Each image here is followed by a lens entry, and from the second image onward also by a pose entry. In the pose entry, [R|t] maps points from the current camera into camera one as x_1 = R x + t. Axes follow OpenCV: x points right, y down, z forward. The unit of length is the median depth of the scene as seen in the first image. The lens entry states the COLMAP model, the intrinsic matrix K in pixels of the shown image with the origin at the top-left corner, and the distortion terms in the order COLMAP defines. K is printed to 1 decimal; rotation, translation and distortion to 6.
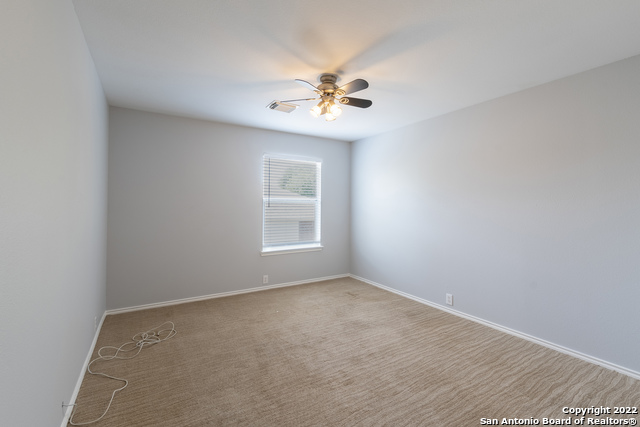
lens RADIAL K [[279.0, 0, 318.7], [0, 279.0, 210.7], [0, 0, 1]] dist [0.002783, 0.000023]
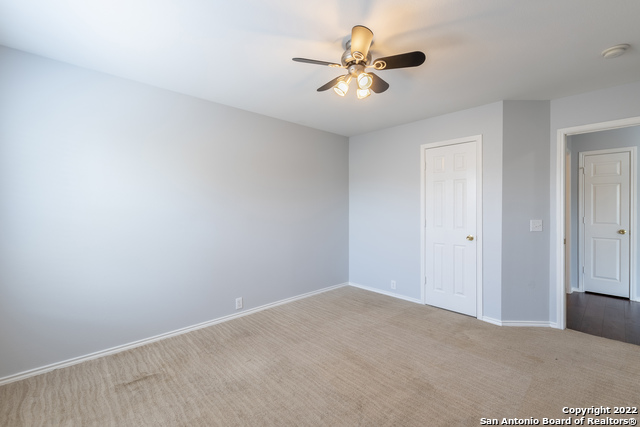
lens RADIAL K [[279.0, 0, 319.5], [0, 279.0, 210.5], [0, 0, 1]] dist [0.002783, 0.000023]
pose [[-0.214236, -0.009984, 0.976731, -0.565797], [0.014031, 0.999813, 0.013298, -0.009893], [-0.976681, 0.016554, -0.214056, 1.007638]]
